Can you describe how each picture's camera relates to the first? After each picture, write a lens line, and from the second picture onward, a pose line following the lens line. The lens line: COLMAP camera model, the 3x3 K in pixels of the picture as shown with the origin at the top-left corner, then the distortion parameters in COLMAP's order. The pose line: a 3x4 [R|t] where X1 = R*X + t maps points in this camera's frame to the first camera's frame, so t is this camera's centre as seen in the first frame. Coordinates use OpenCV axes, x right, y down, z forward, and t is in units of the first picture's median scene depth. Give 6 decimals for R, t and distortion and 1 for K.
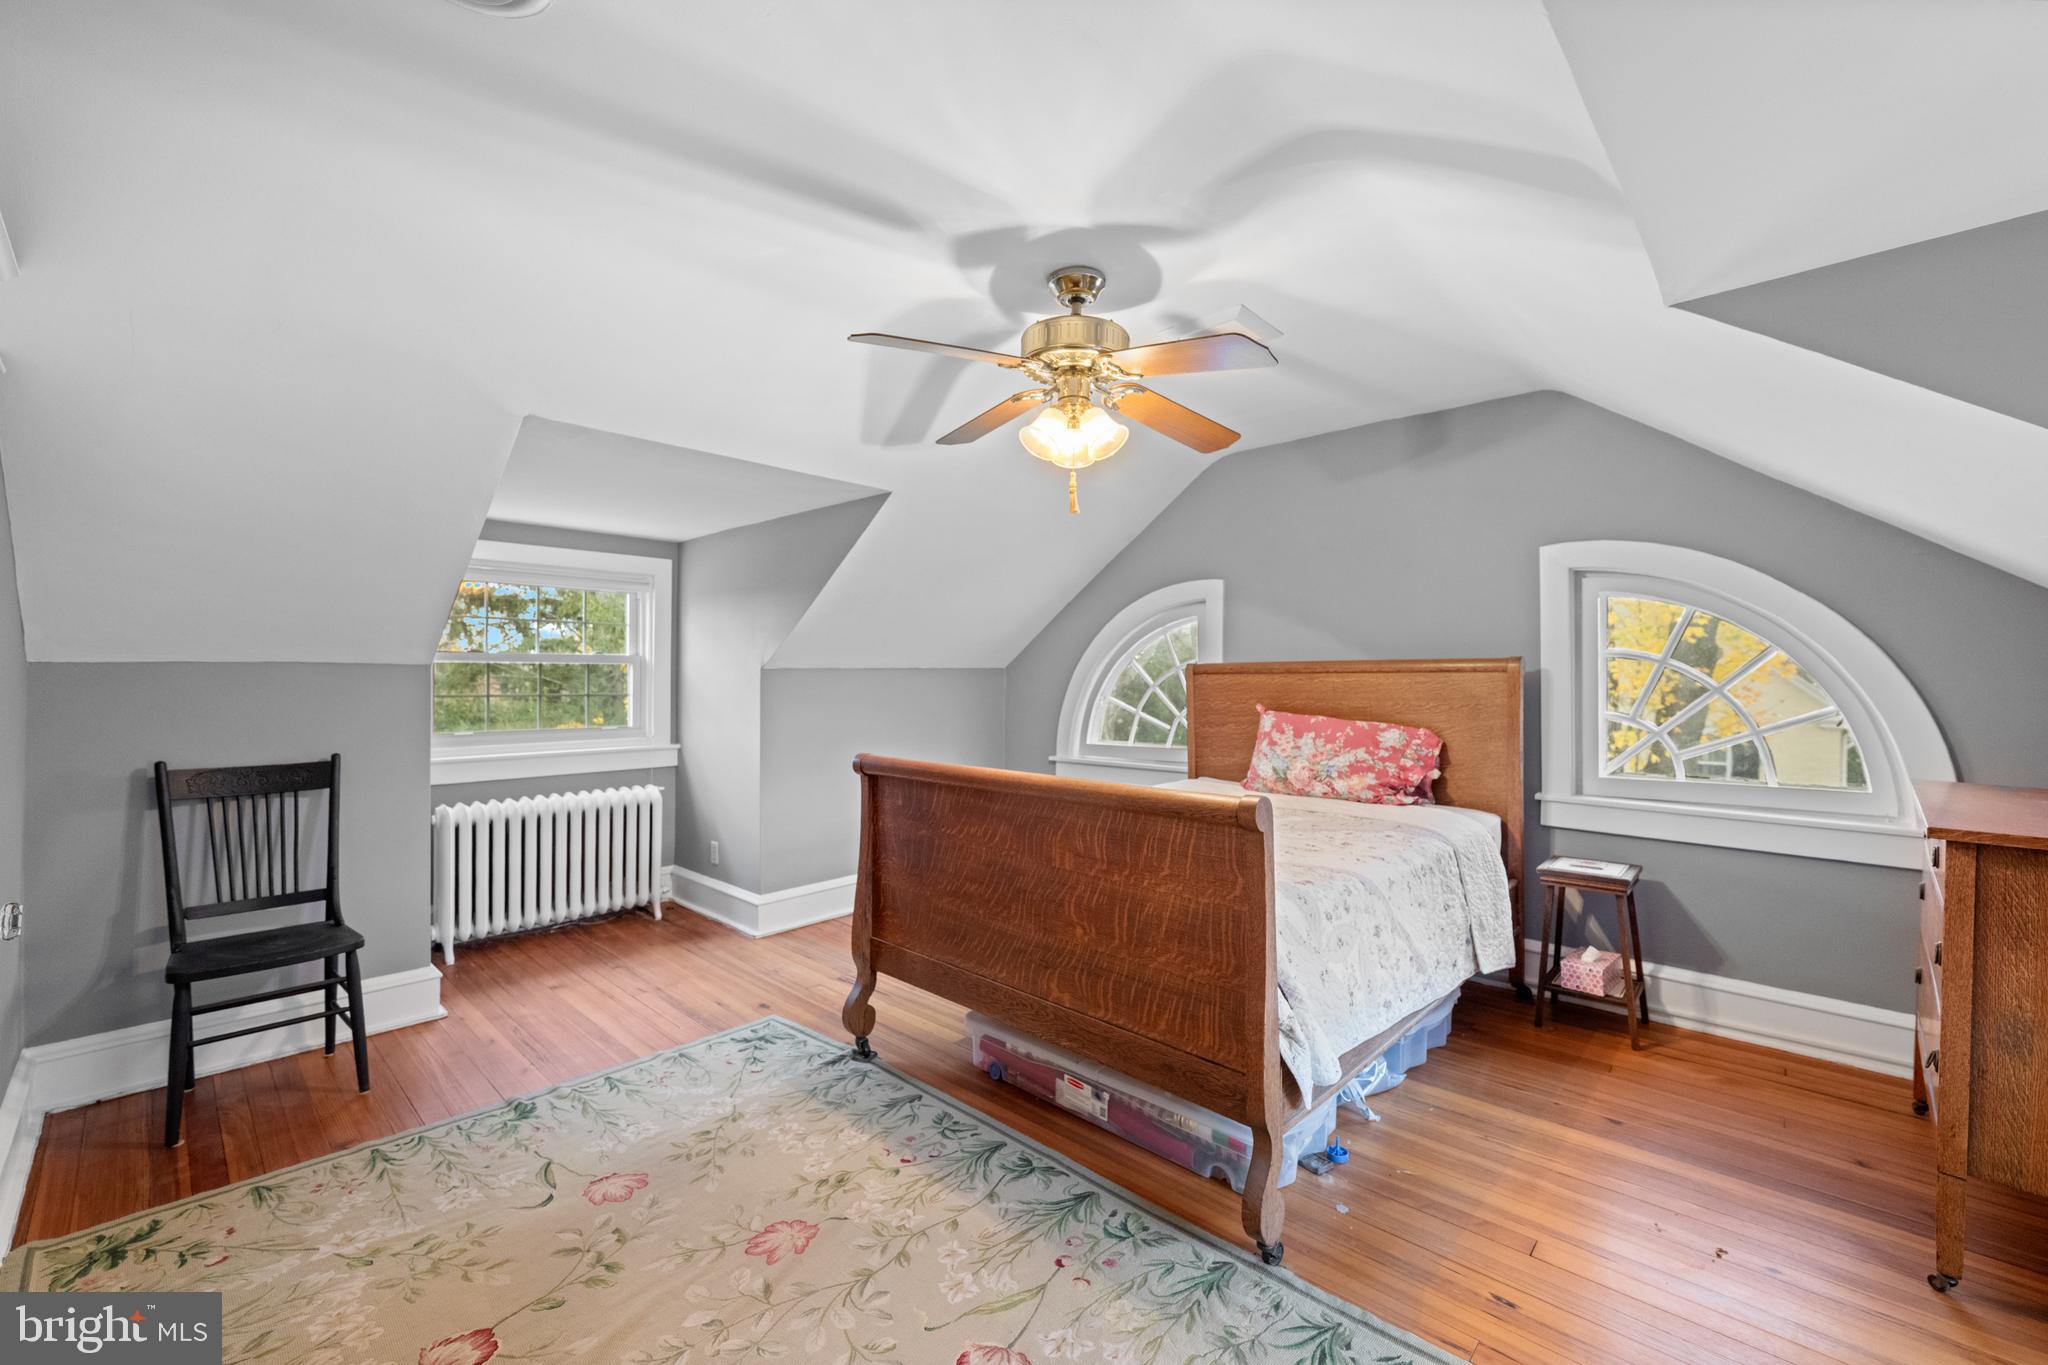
lens RADIAL K [[815.3, 0, 1027.8], [0, 815.3, 689.0], [0, 0, 1]] dist [0.003745, -0.000694]
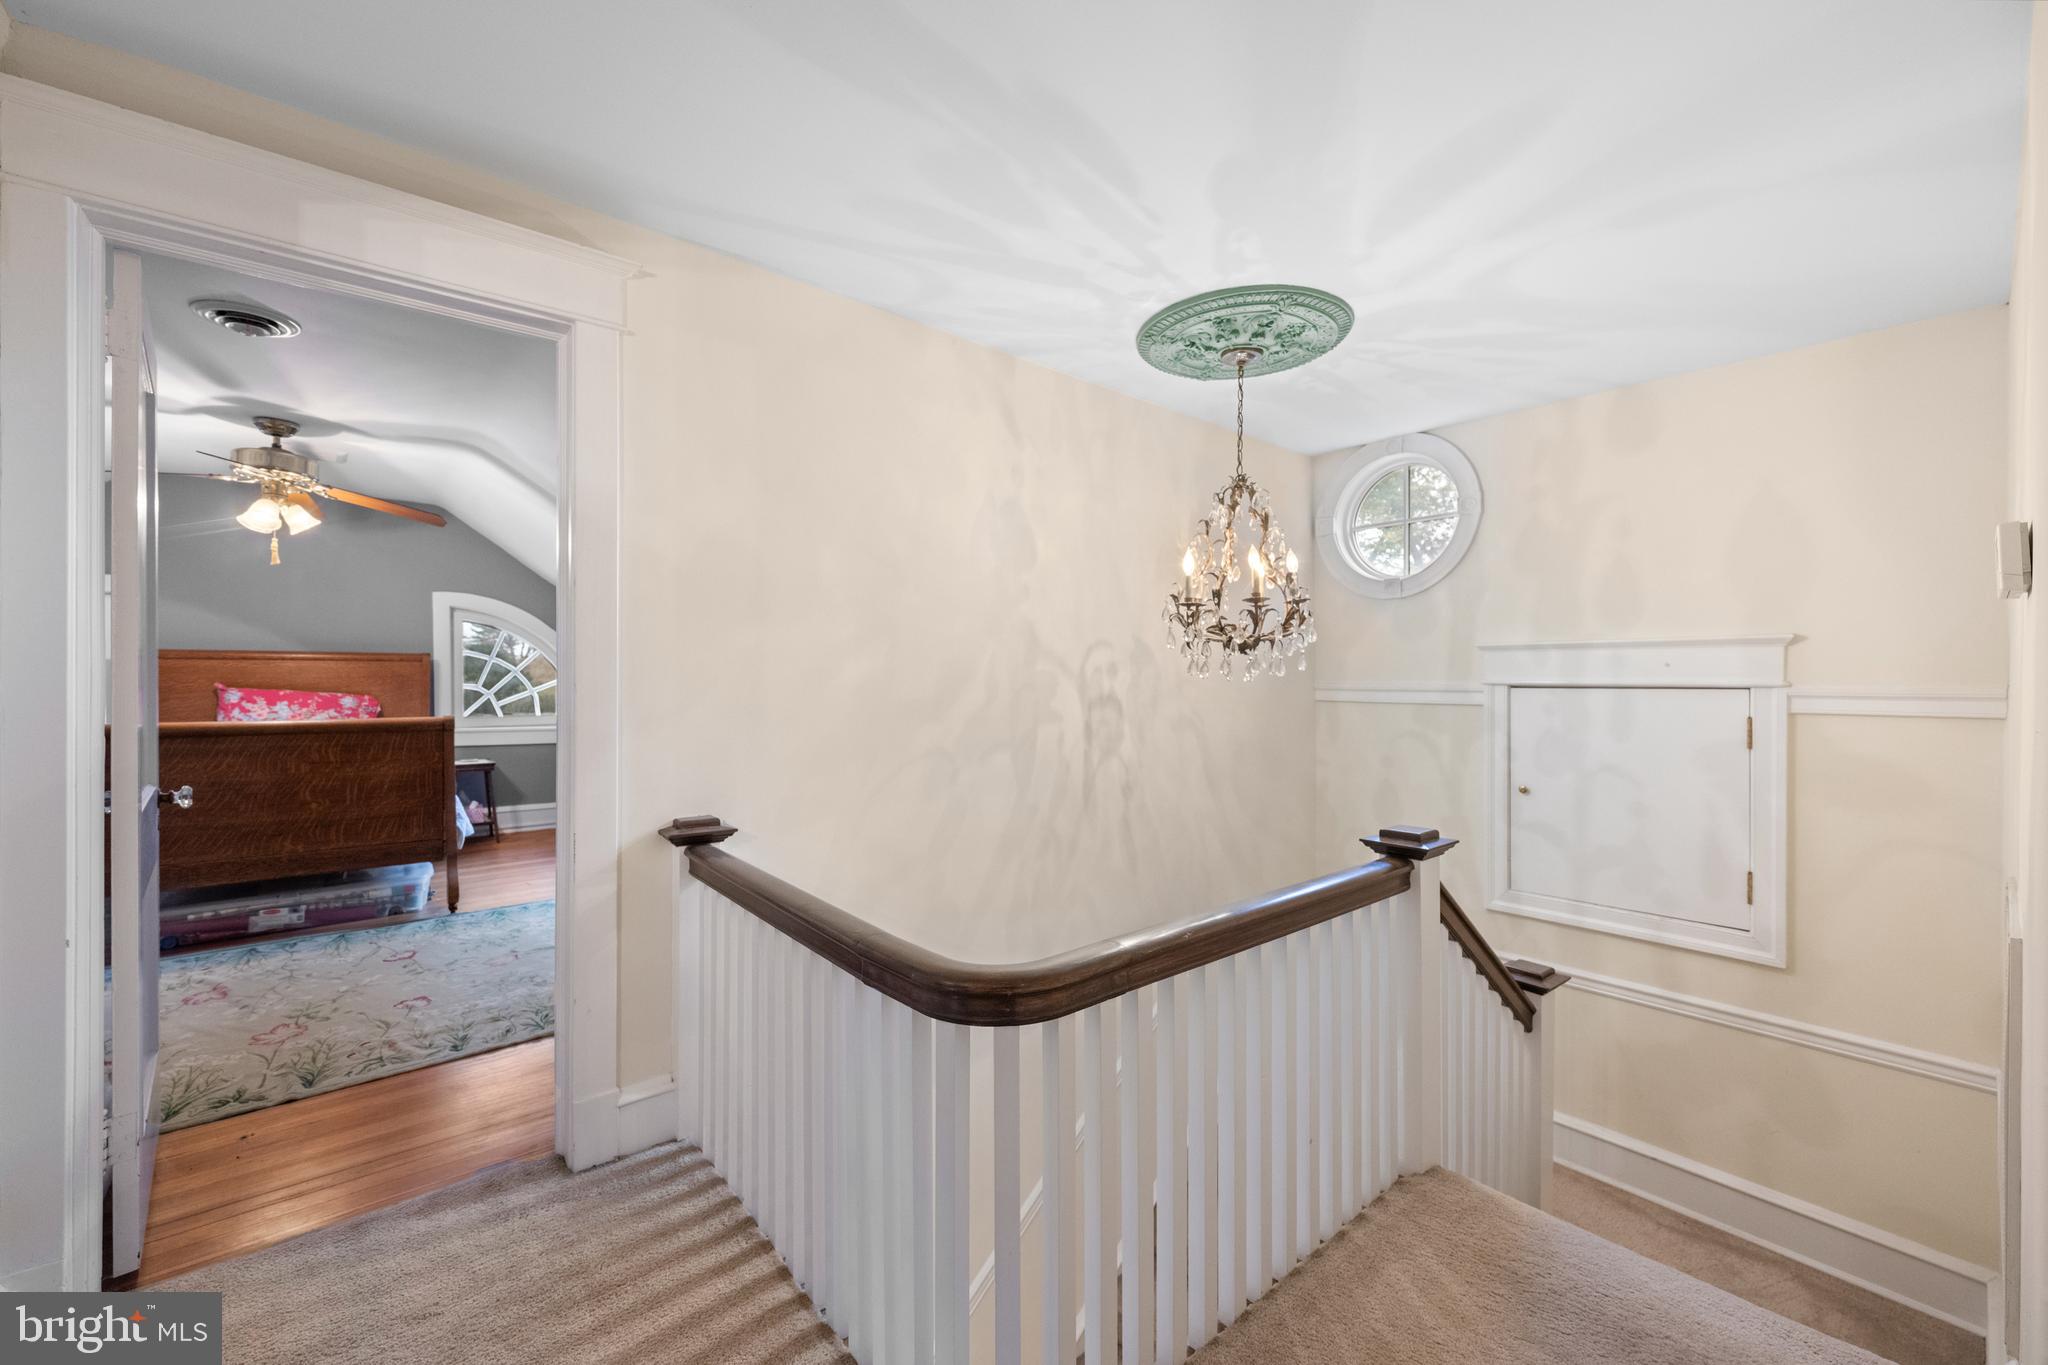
lens RADIAL K [[815.3, 0, 1024.2], [0, 815.3, 676.9], [0, 0, 1]] dist [0.003745, -0.000694]
pose [[0.110619, -0.005349, 0.993848, -1.134743], [0.001625, 0.999985, 0.005201, 0.005867], [-0.993862, 0.001040, 0.110627, -0.548976]]
